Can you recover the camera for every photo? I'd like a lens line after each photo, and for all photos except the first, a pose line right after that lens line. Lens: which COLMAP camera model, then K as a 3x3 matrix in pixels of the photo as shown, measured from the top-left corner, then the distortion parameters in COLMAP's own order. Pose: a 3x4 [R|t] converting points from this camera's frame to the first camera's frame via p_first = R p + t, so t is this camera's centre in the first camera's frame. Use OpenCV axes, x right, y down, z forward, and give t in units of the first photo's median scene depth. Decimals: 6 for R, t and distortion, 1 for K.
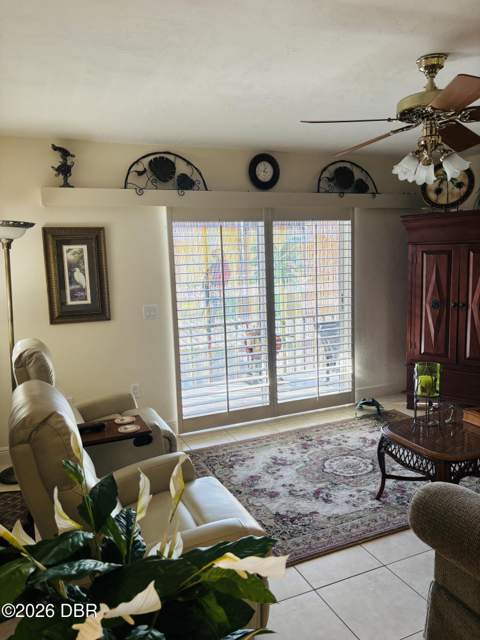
lens RADIAL K [[492.7, 0, 237.8], [0, 492.7, 332.8], [0, 0, 1]] dist [0.048111, 0.000252]
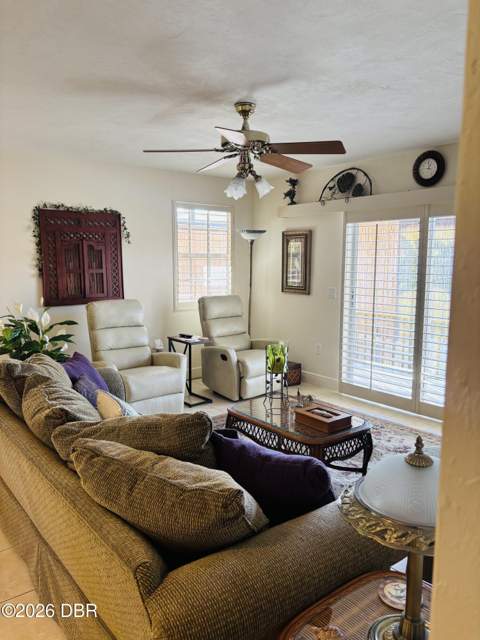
lens RADIAL K [[492.7, 0, 237.8], [0, 492.7, 332.8], [0, 0, 1]] dist [0.048111, 0.000252]
pose [[0.274223, 0.176732, -0.945287, 1.048314], [-0.166204, 0.976886, 0.134425, -0.075576], [0.947195, 0.120248, 0.297258, 0.397371]]
